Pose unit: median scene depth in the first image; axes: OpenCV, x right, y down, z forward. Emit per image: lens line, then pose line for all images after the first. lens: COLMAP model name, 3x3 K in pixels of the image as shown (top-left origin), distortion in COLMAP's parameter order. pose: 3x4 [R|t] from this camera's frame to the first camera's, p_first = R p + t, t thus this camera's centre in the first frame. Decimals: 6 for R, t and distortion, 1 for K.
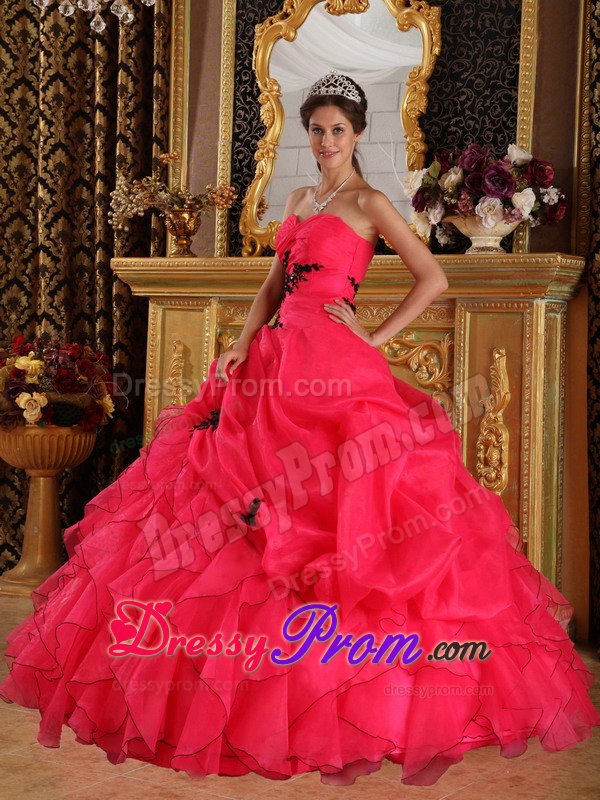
lens RADIAL K [[1443.0, 0, 303.3], [0, 1443.0, 332.8], [0, 0, 1]] dist [0.230442, 0.051993]
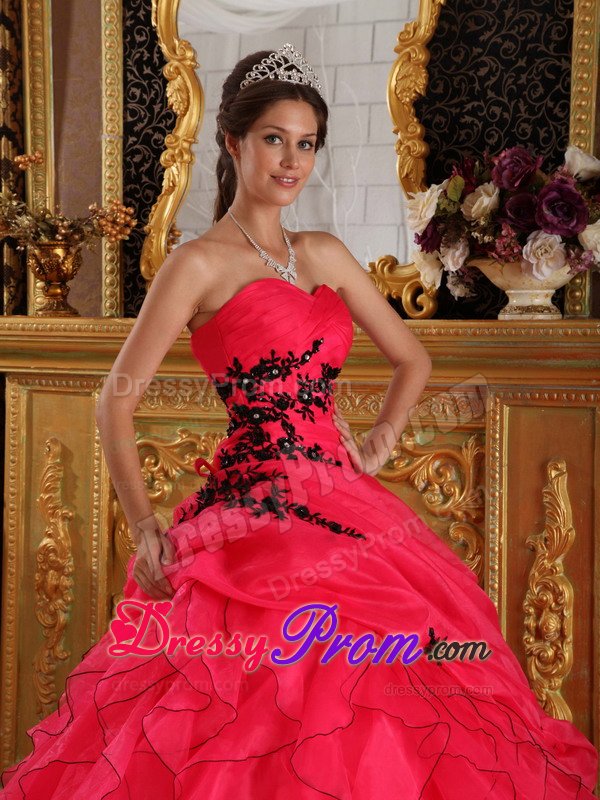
lens RADIAL K [[1643.3, 0, 297.3], [0, 1643.3, 420.5], [0, 0, 1]] dist [0.311441, -0.109255]
pose [[0.995859, -0.025951, 0.087128, -0.041094], [0.020077, 0.997508, 0.067636, -0.053354], [-0.088667, -0.065606, 0.993898, 0.231669]]
